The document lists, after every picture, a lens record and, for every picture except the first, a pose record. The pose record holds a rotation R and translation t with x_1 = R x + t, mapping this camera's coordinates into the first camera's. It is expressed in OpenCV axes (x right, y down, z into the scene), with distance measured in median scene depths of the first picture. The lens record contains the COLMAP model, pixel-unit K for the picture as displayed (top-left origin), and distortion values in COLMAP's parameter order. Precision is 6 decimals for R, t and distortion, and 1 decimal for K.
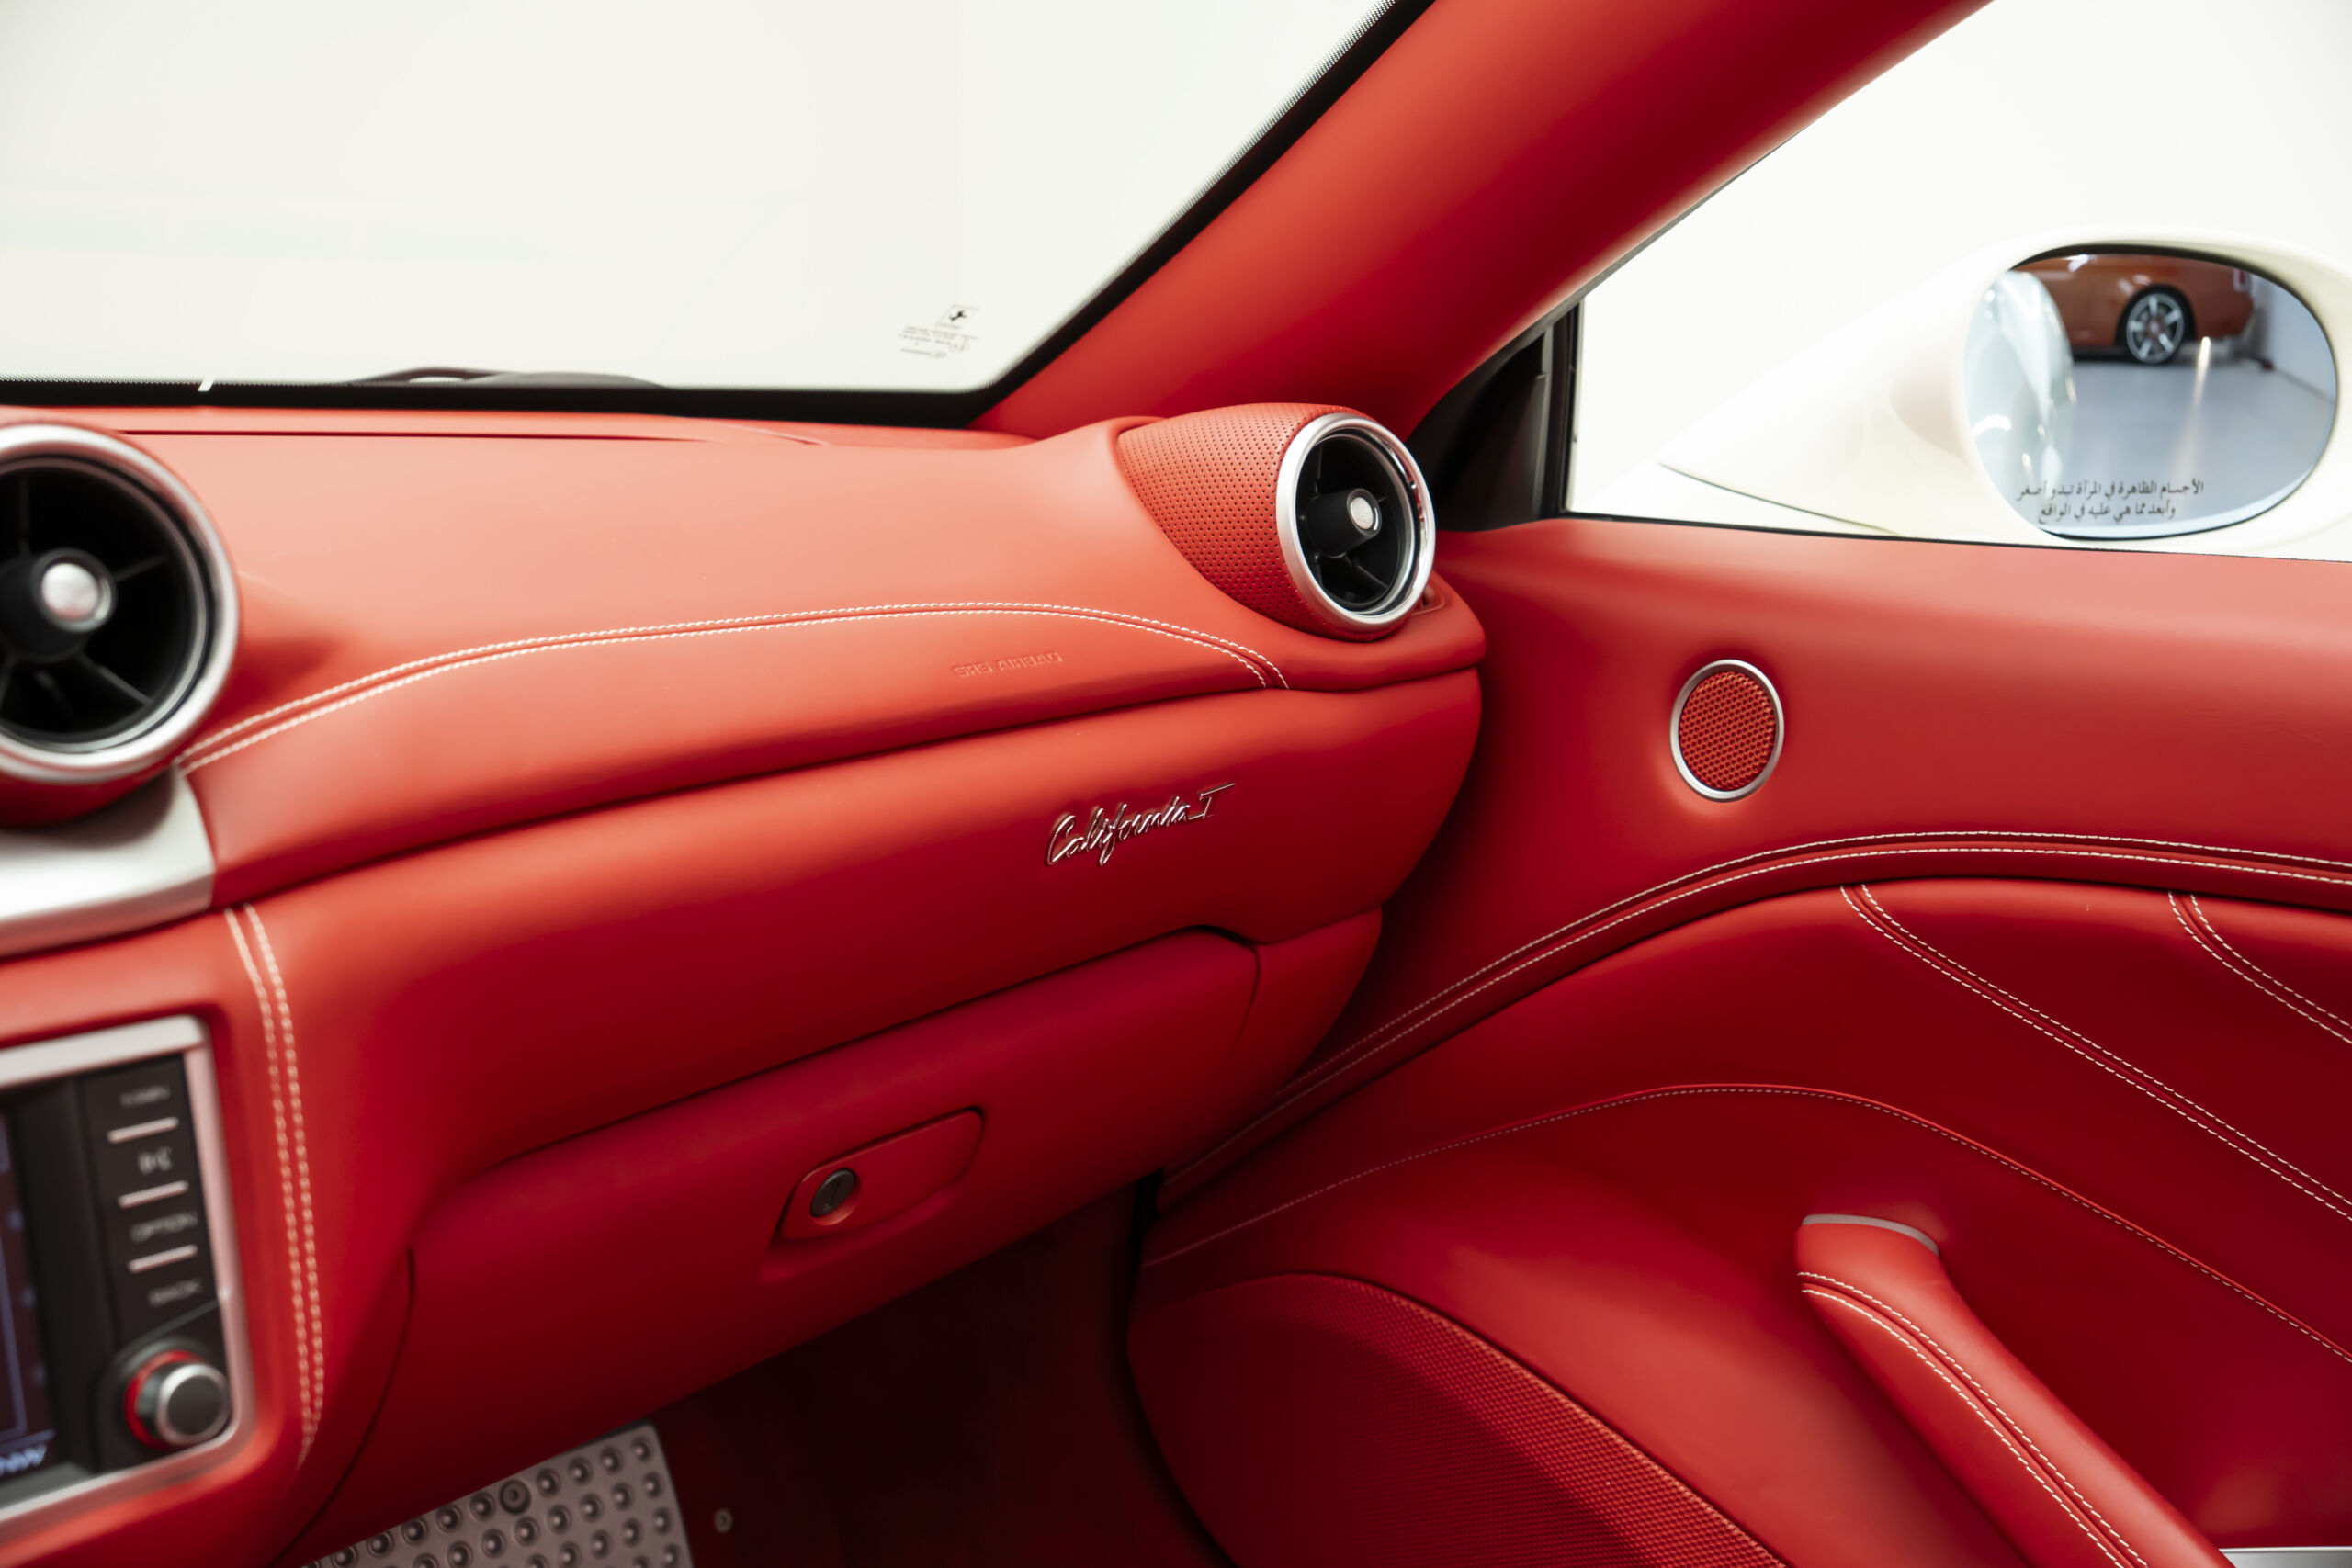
lens RADIAL K [[2848.1, 0, 1176.0], [0, 2848.1, 784.0], [0, 0, 1]] dist [-0.016220, 0.323019]
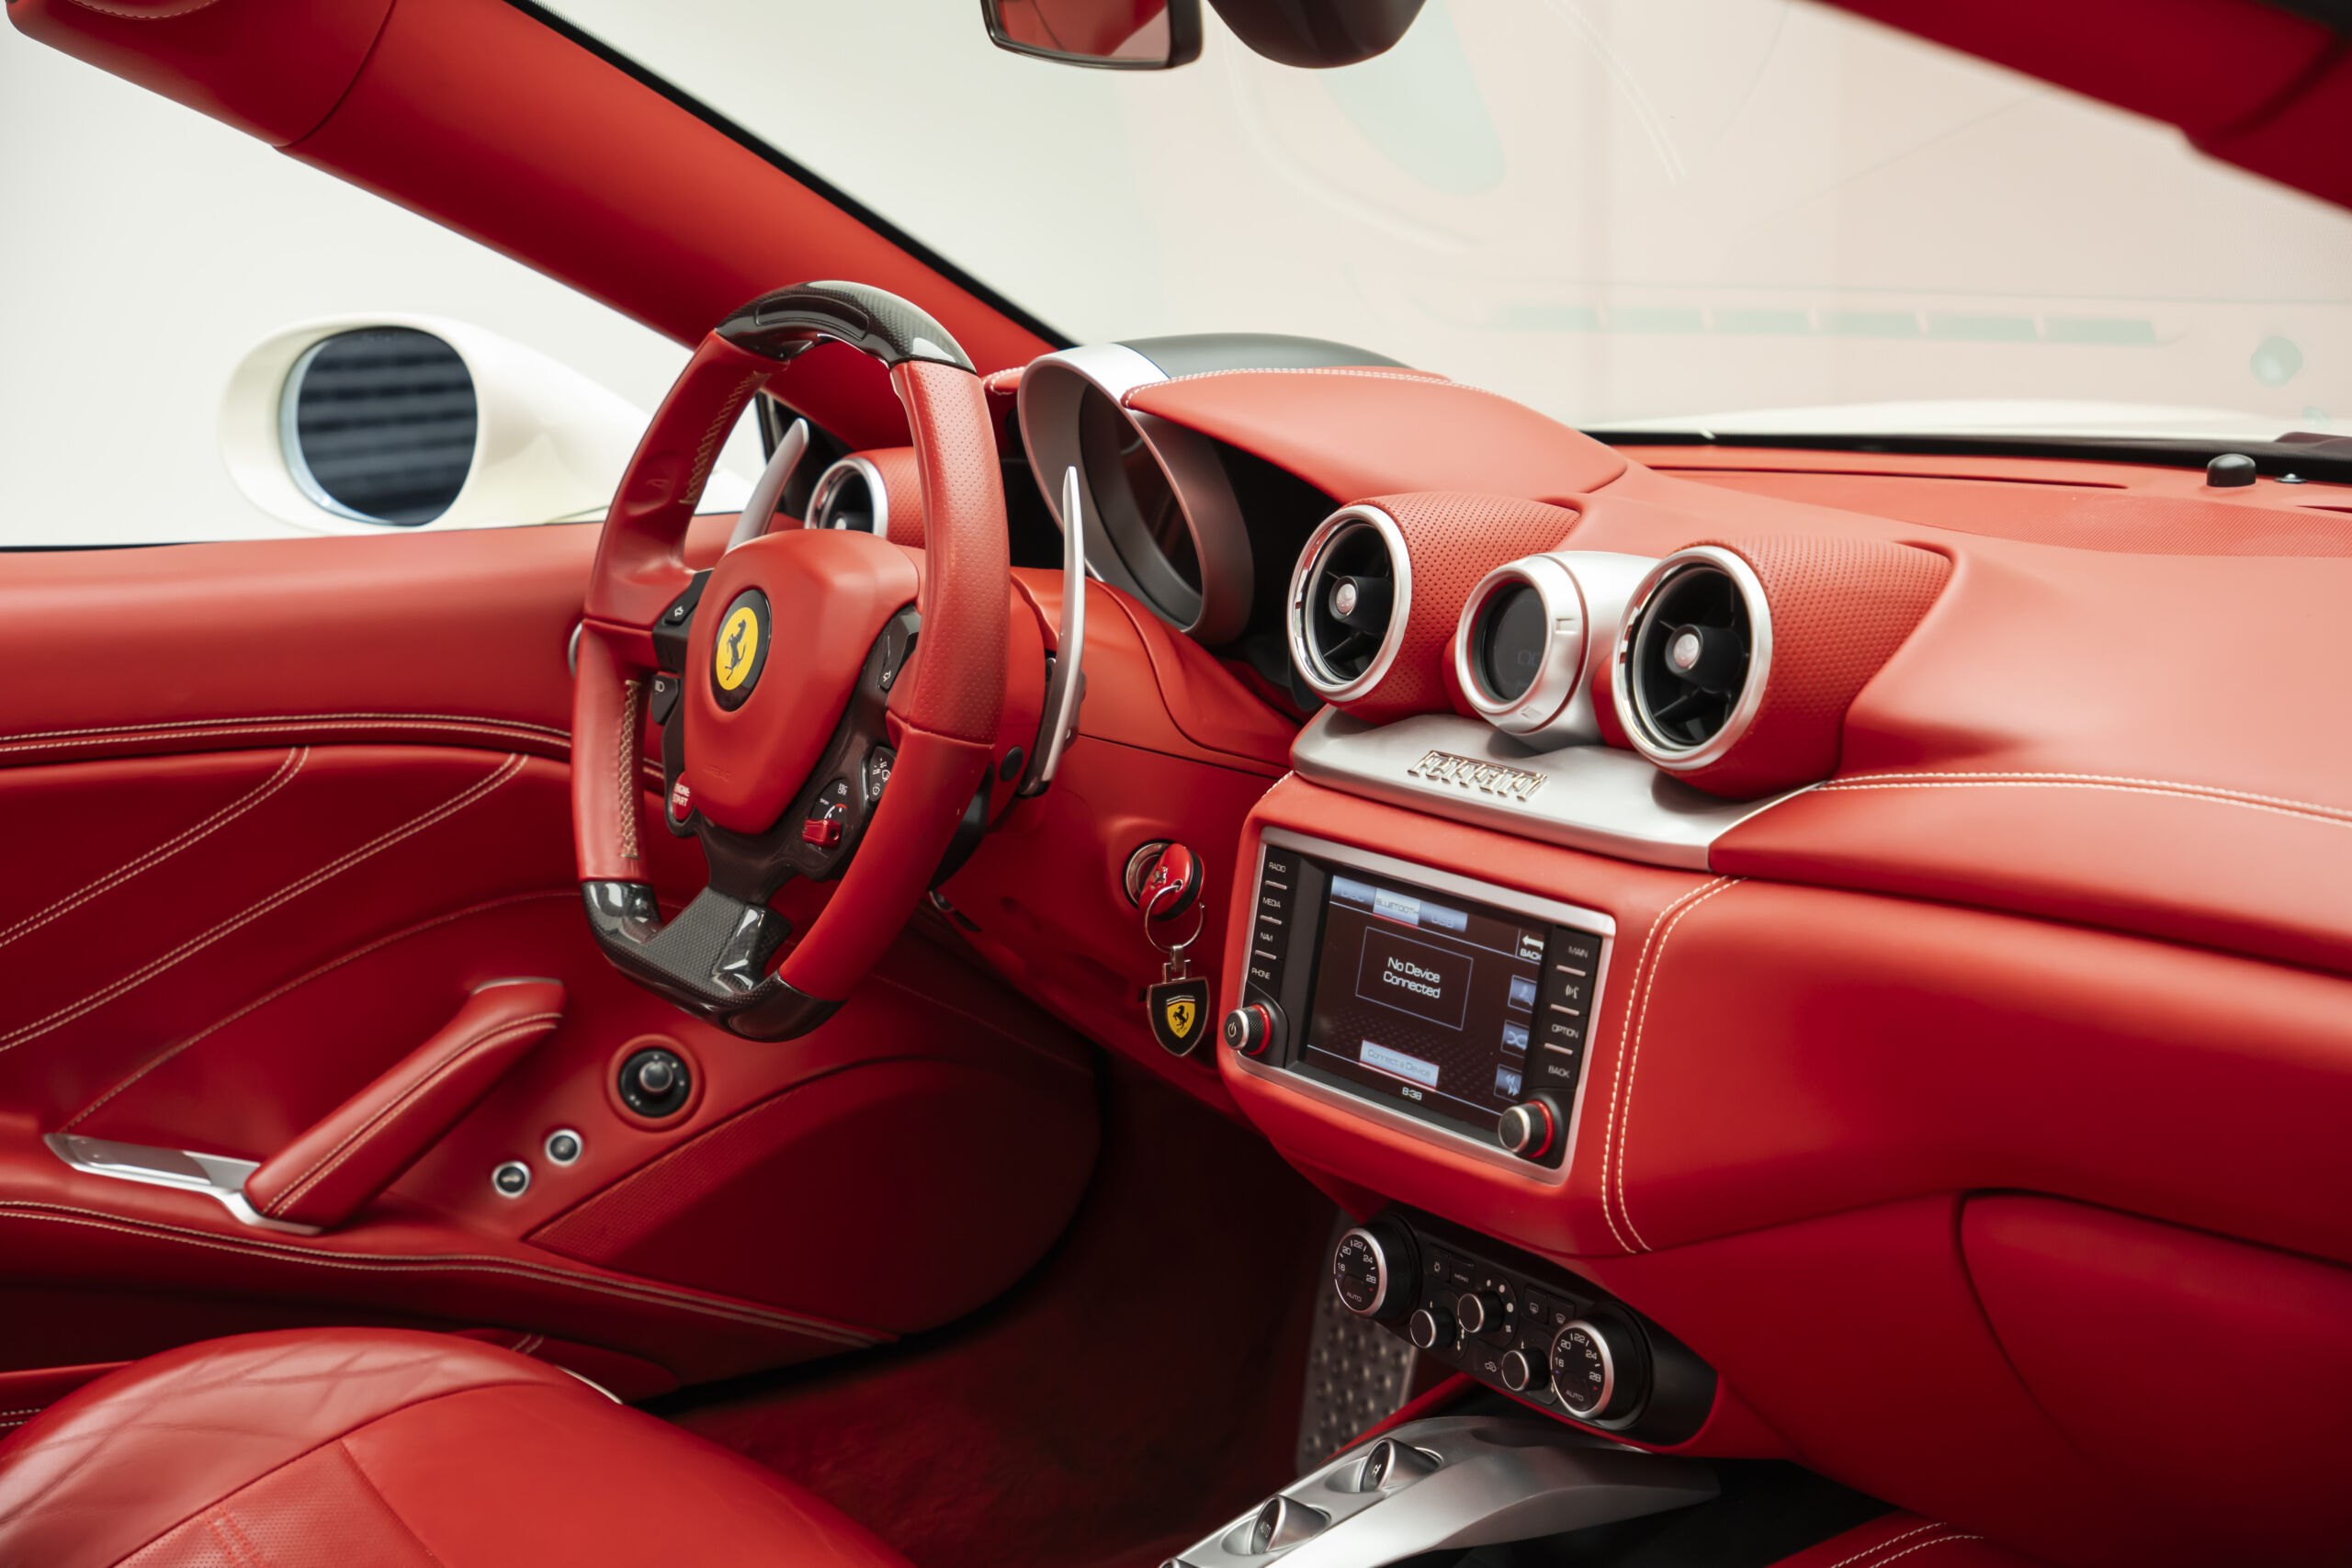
lens RADIAL K [[3566.5, 0, 1176.0], [0, 3566.5, 784.0], [0, 0, 1]] dist [0.208451, 0.009716]
pose [[-0.219686, 0.174960, -0.959754, 1.058380], [-0.169051, 0.962077, 0.214079, -0.247257], [0.960812, 0.209277, -0.181777, 0.730727]]
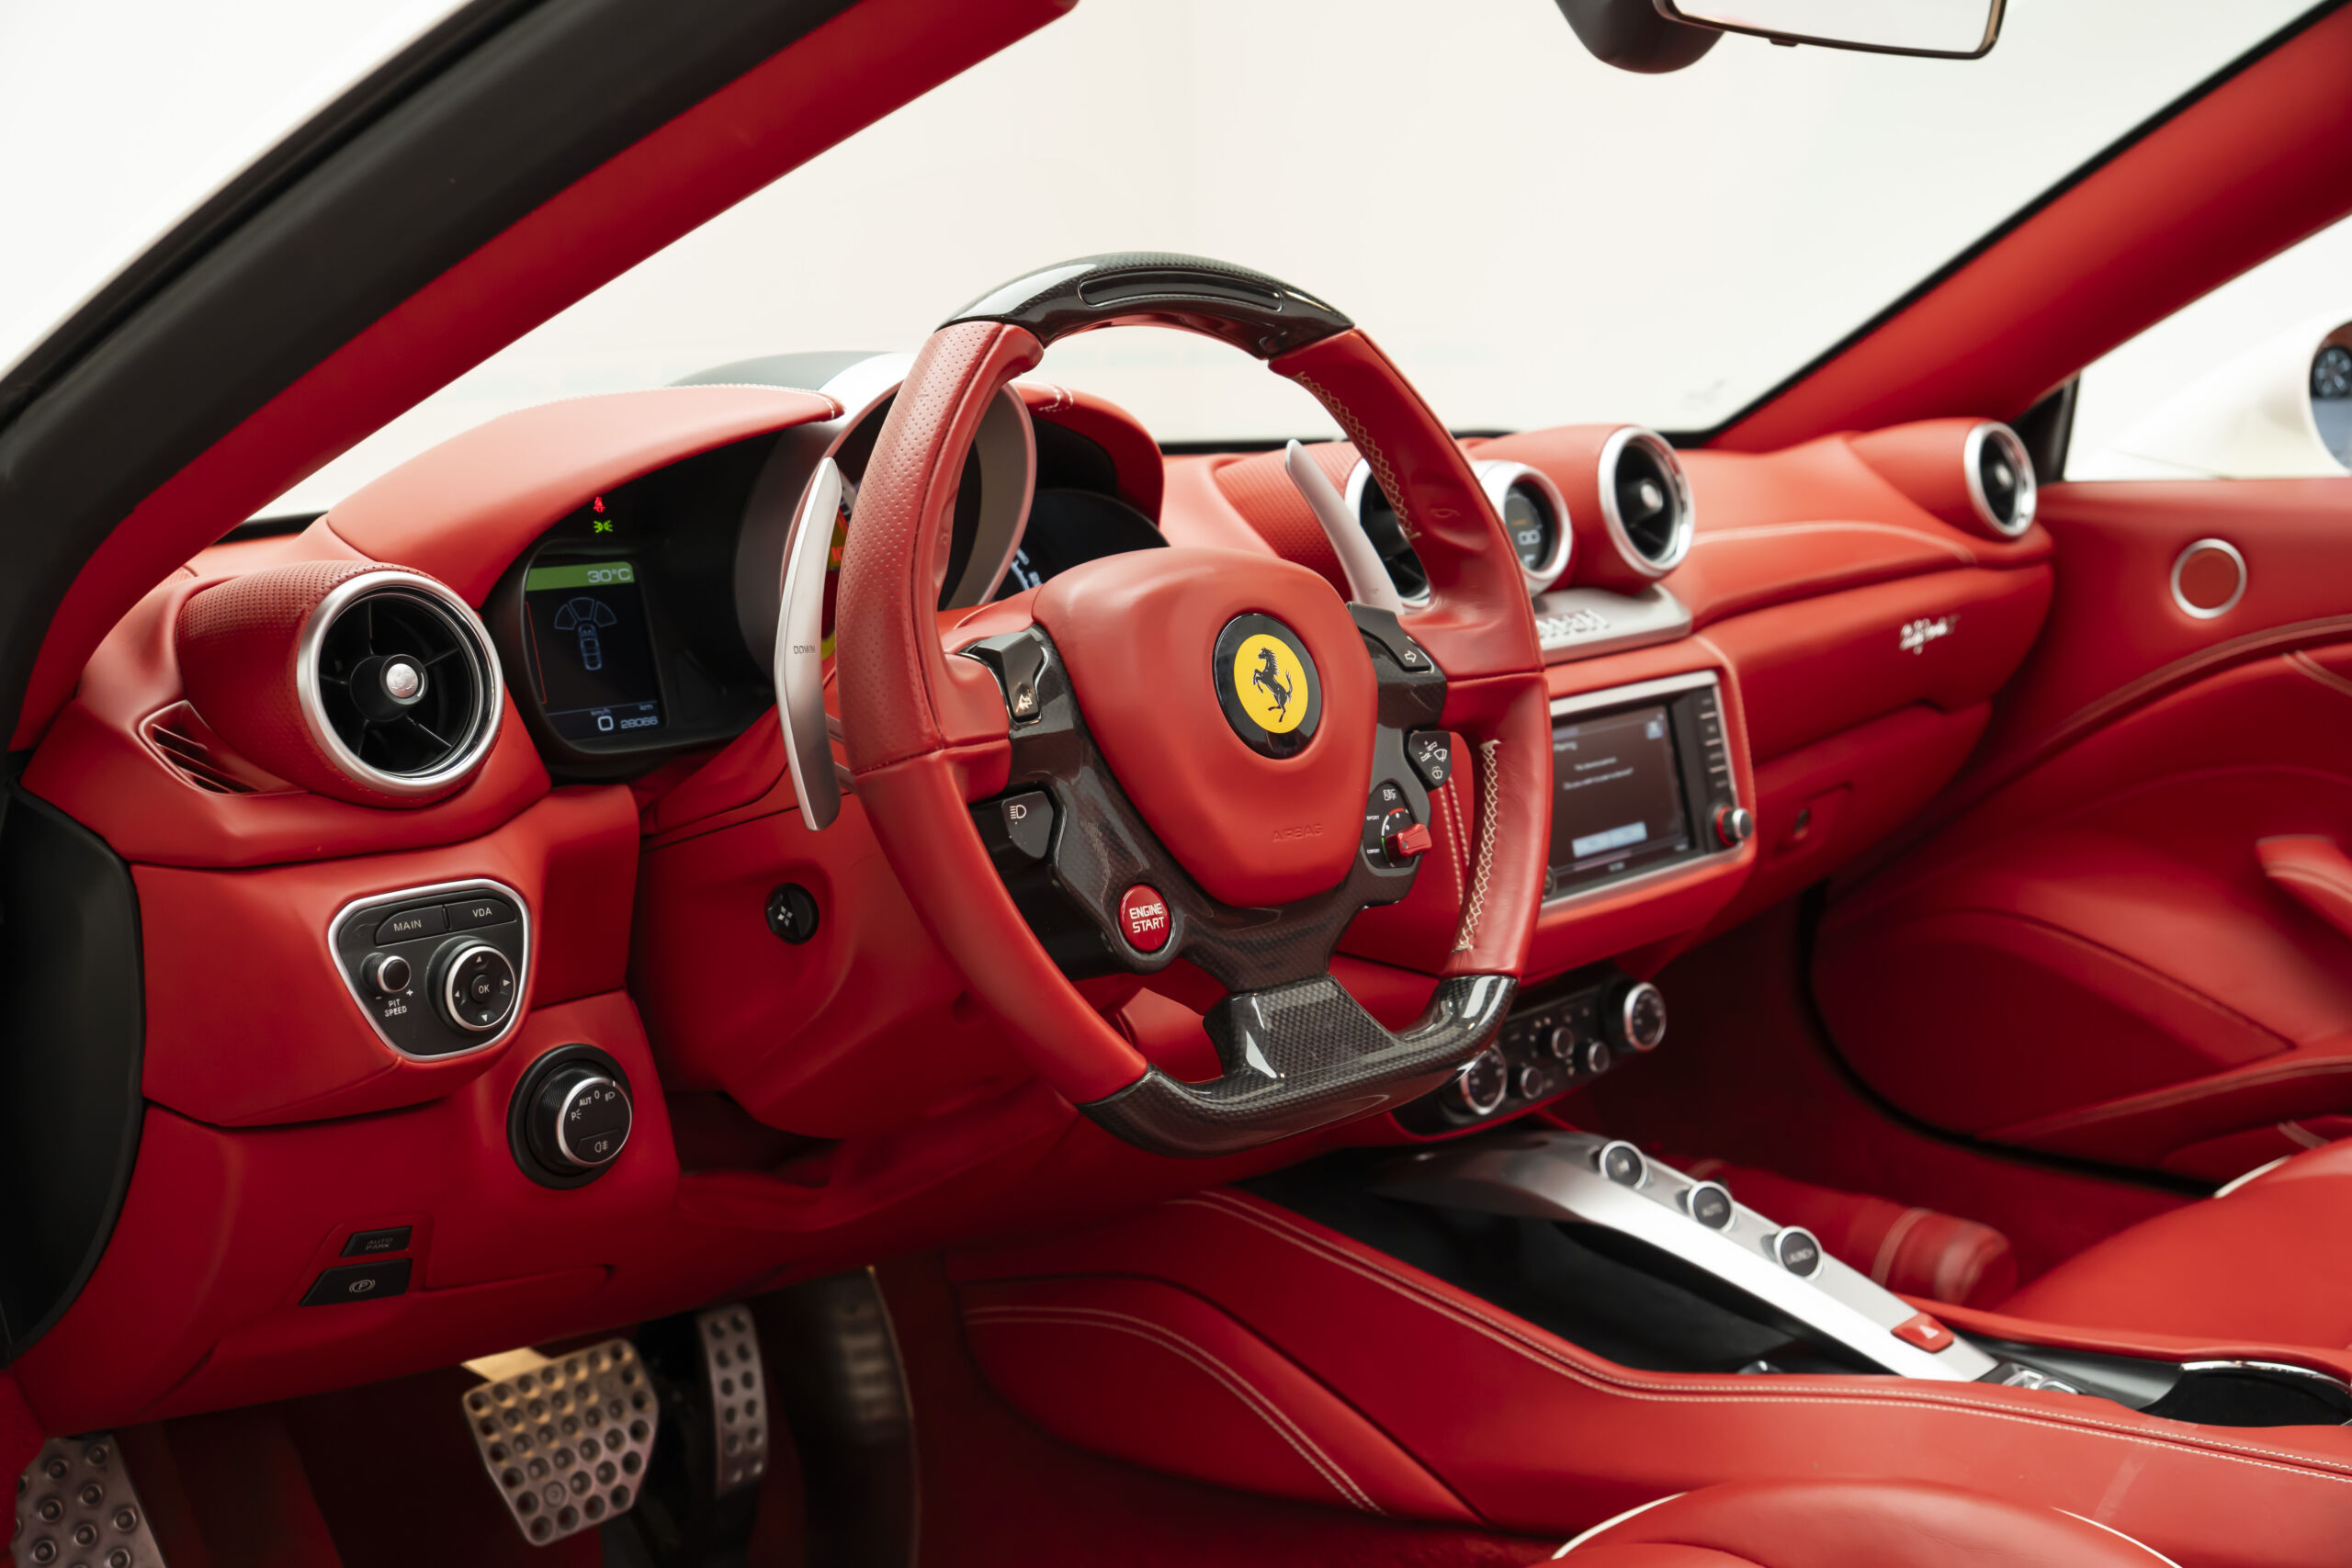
lens RADIAL K [[2705.8, 0, 1176.0], [0, 2705.8, 784.0], [0, 0, 1]] dist [-0.014257, 0.020556]
pose [[0.998934, -0.043277, 0.016091, -0.544118], [0.043787, 0.998500, -0.032864, 0.150366], [-0.014645, 0.033533, 0.999330, -0.807341]]
